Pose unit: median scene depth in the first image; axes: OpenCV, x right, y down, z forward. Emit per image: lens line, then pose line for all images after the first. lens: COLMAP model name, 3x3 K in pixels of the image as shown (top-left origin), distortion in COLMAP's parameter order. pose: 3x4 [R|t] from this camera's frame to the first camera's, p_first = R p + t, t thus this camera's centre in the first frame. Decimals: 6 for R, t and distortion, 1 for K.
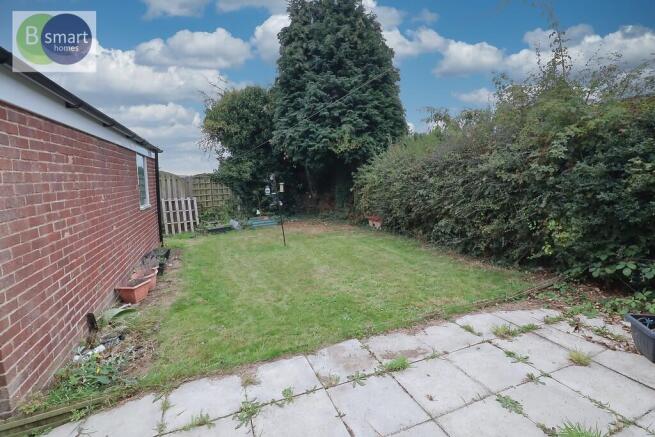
lens RADIAL K [[325.1, 0, 327.5], [0, 325.1, 218.5], [0, 0, 1]] dist [-0.041058, -0.000321]
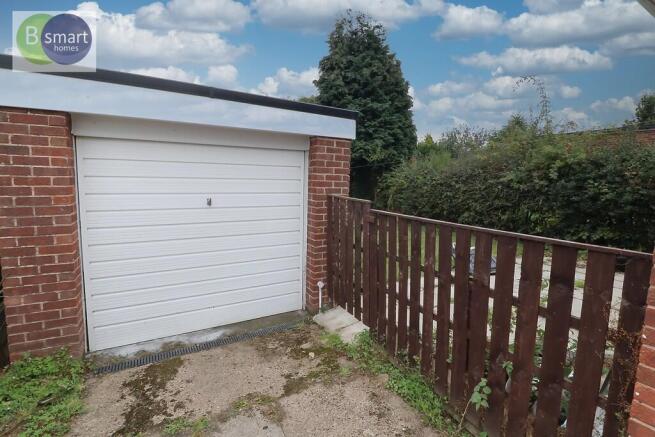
lens RADIAL K [[325.1, 0, 327.5], [0, 325.1, 218.5], [0, 0, 1]] dist [-0.041058, -0.000321]
pose [[0.990583, 0.028533, 0.133910, -0.308670], [-0.028197, 0.999593, -0.004407, 0.035854], [-0.133981, 0.000589, 0.990984, -0.255774]]
